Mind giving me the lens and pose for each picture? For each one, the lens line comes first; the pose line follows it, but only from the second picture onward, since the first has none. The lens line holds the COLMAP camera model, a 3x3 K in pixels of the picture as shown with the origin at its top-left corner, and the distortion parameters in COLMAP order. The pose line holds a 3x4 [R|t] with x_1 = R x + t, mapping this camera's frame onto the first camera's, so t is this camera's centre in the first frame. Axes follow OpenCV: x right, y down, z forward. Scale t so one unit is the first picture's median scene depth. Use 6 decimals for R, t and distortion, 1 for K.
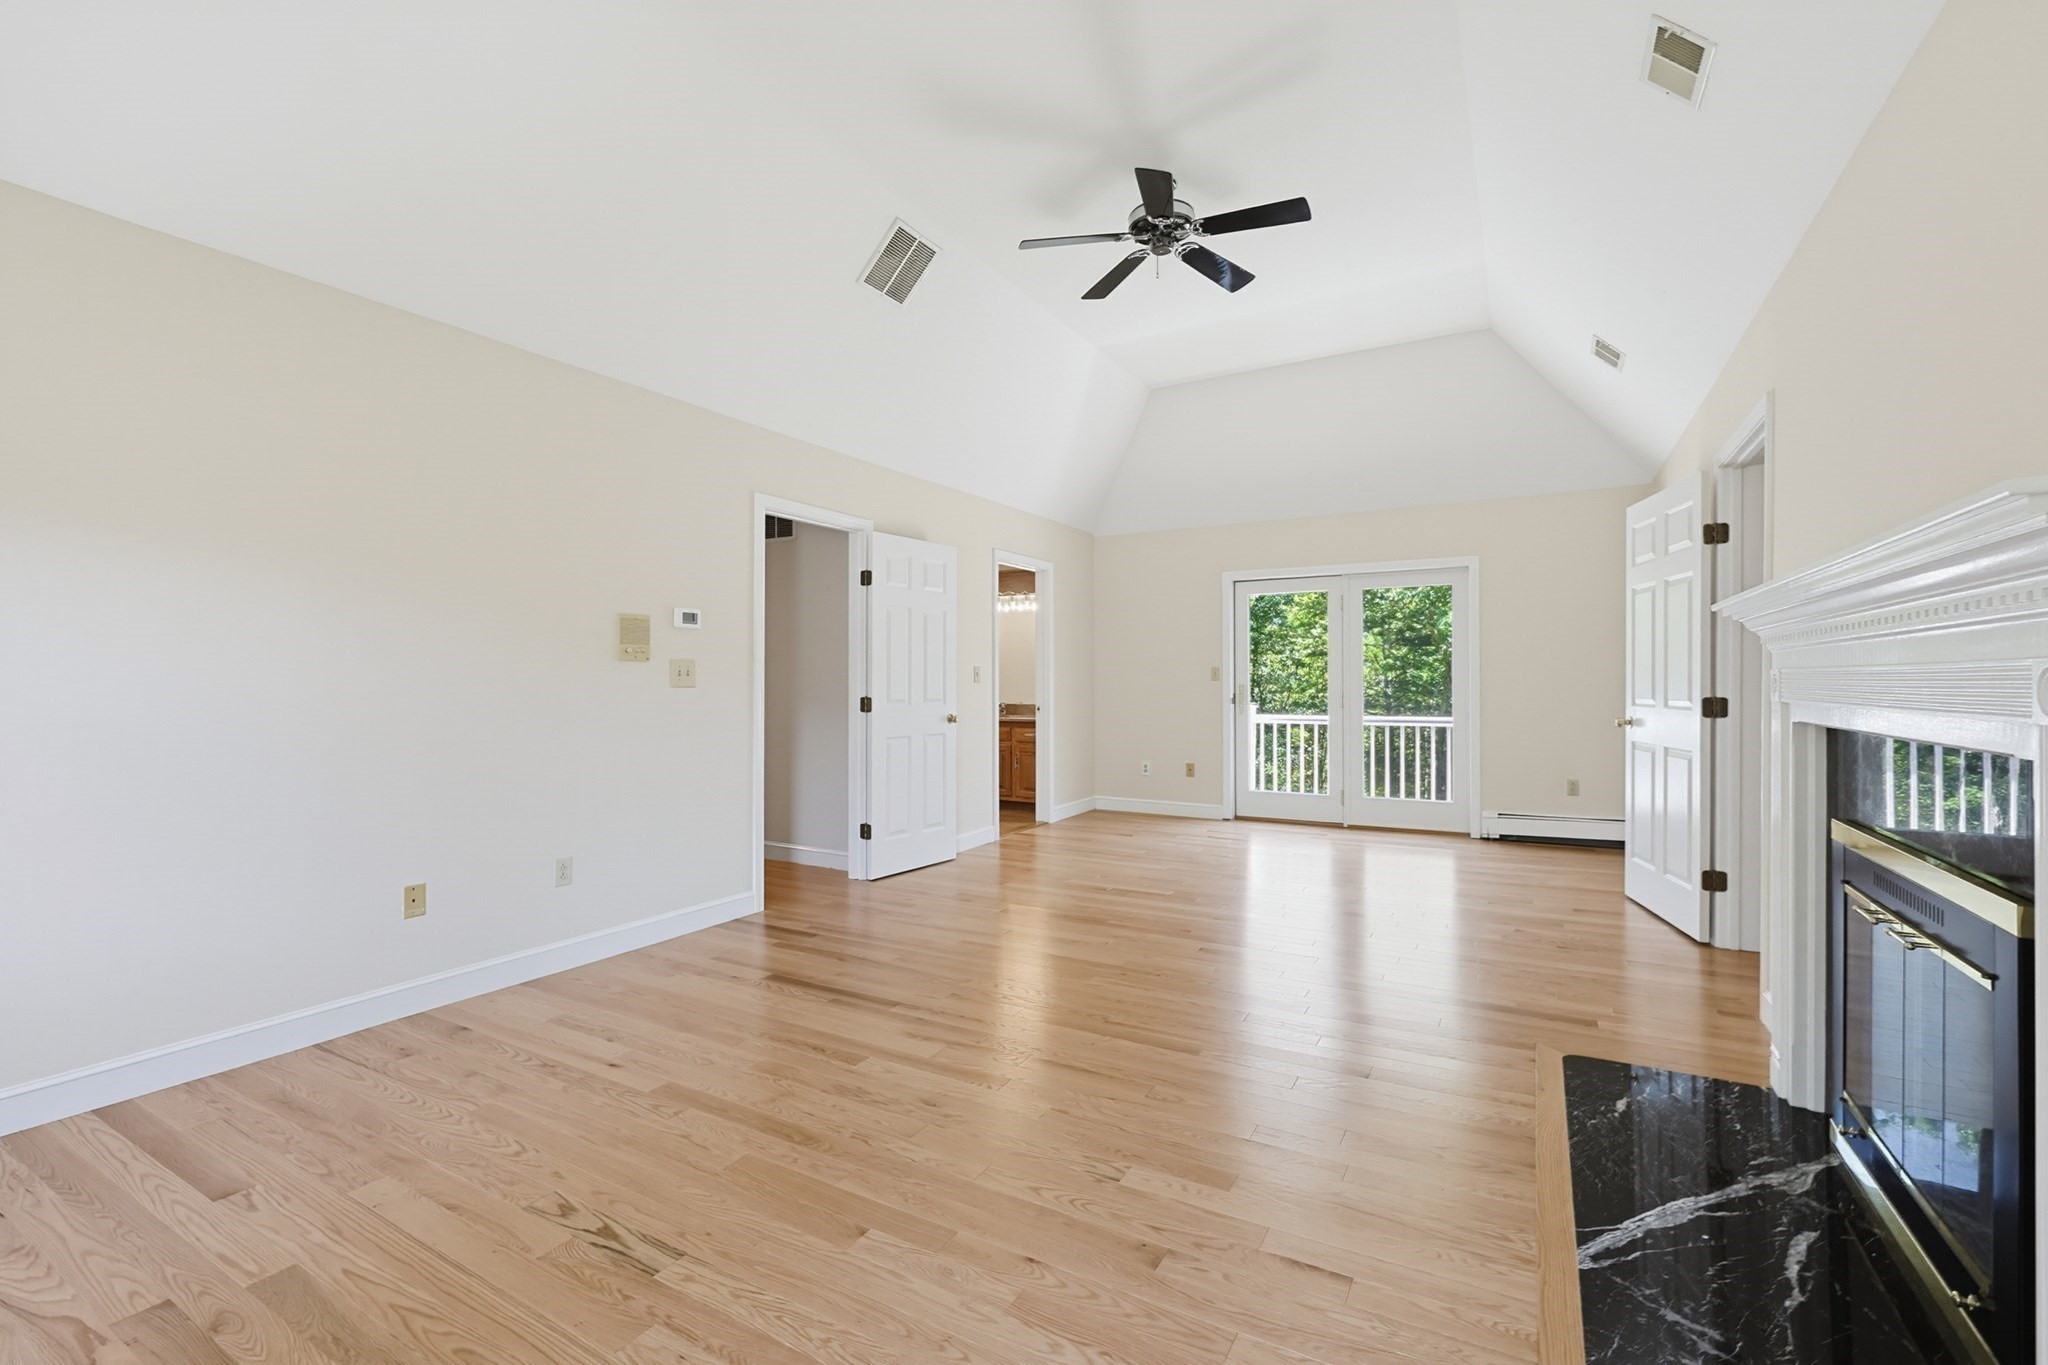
lens RADIAL K [[880.8, 0, 1036.9], [0, 880.8, 683.1], [0, 0, 1]] dist [-0.000603, -0.000344]
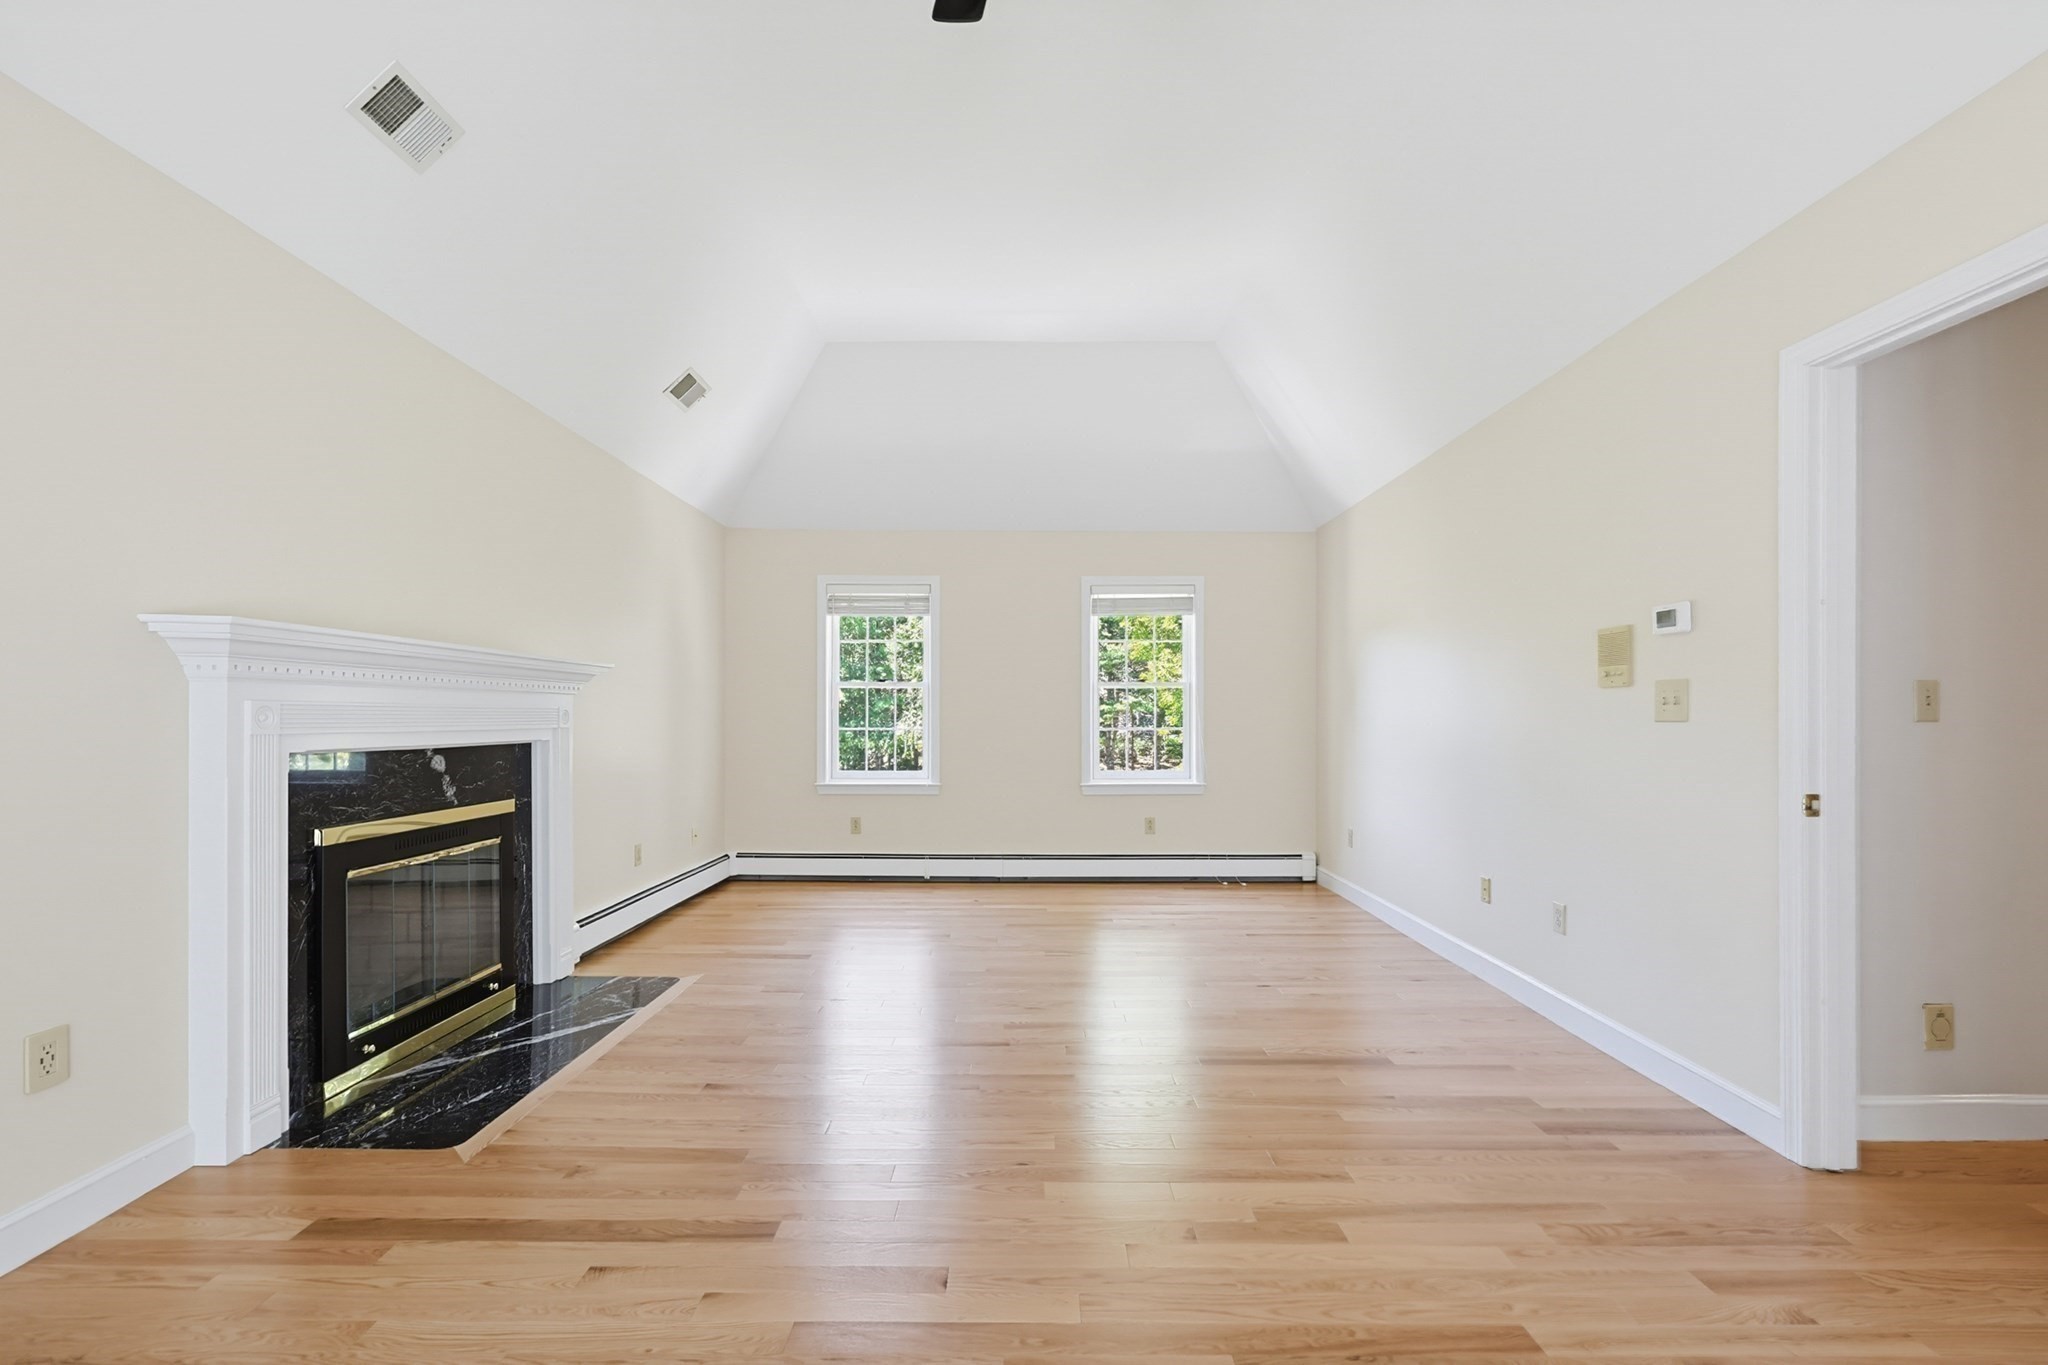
lens RADIAL K [[845.1, 0, 1022.7], [0, 845.1, 717.7], [0, 0, 1]] dist [-0.000056, -0.000004]
pose [[-0.871534, 0.000277, -0.490334, 0.363322], [0.000004, 1.000000, 0.000557, 0.001683], [0.490334, 0.000483, -0.871534, 1.390390]]
